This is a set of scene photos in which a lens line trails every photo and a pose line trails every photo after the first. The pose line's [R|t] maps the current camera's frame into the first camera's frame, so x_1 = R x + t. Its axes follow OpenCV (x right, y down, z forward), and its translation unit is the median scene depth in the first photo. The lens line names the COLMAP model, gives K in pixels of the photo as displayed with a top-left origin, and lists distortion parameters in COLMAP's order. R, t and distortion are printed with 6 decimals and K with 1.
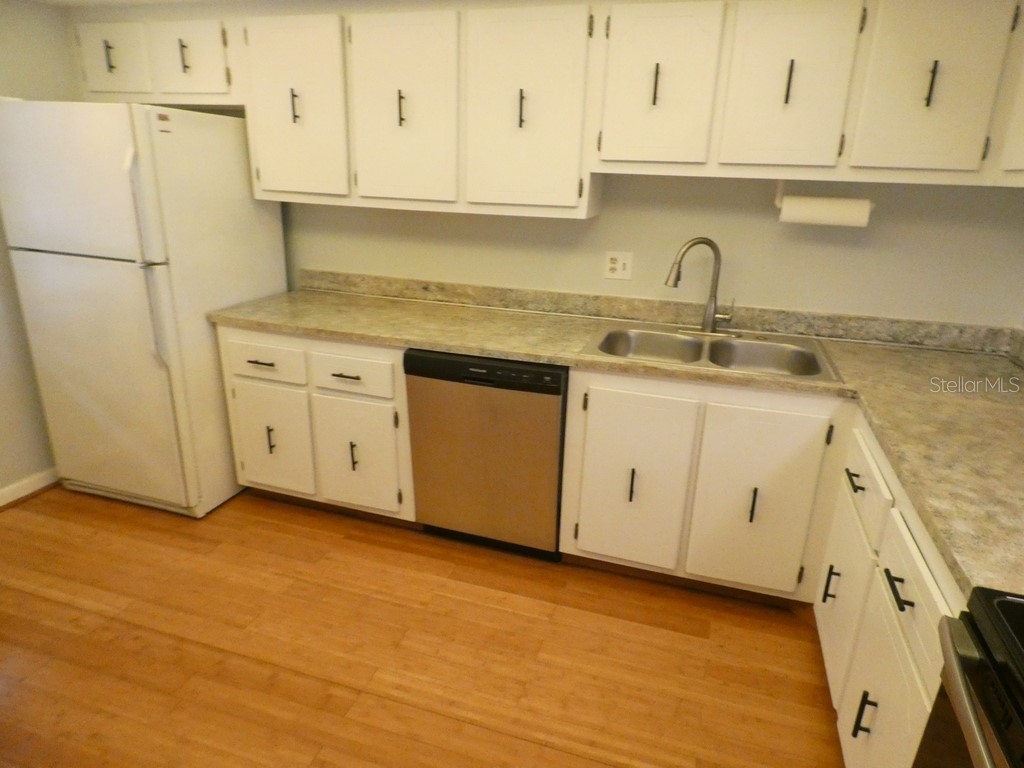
lens RADIAL K [[609.4, 0, 514.3], [0, 609.4, 385.0], [0, 0, 1]] dist [-0.008293, 0.008045]
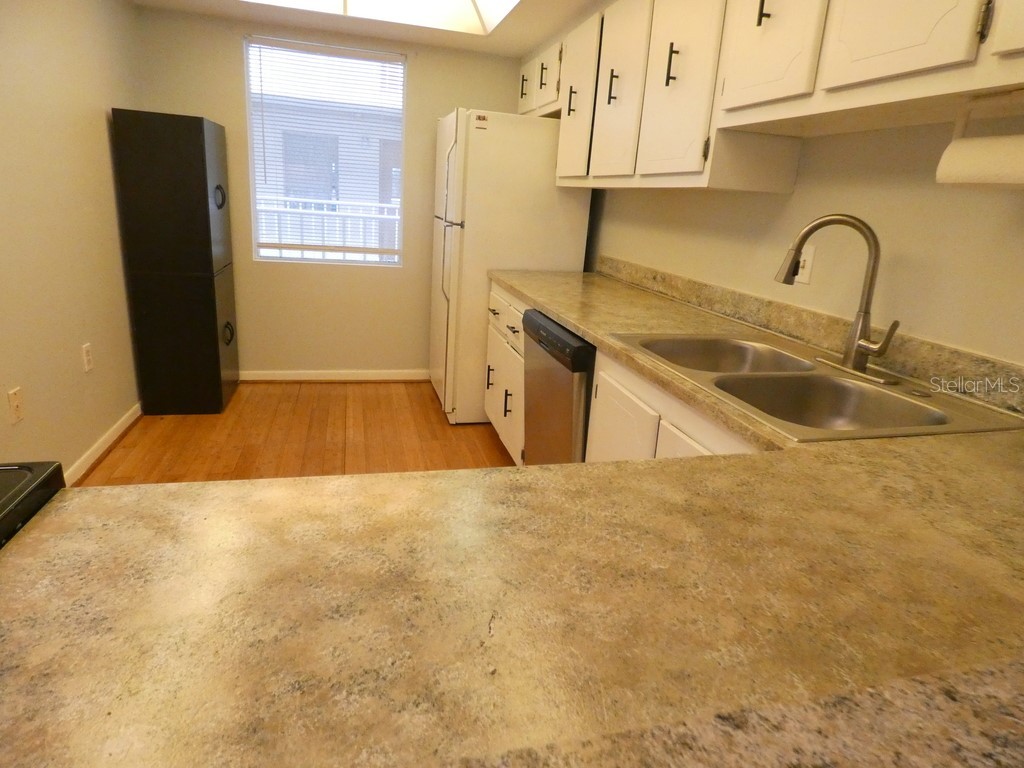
lens RADIAL K [[609.4, 0, 510.7], [0, 609.4, 370.8], [0, 0, 1]] dist [-0.008293, 0.008045]
pose [[0.530211, 0.233381, -0.815113, 0.682365], [-0.320097, 0.945324, 0.062448, -0.011712], [0.785121, 0.227804, 0.575926, 0.386211]]
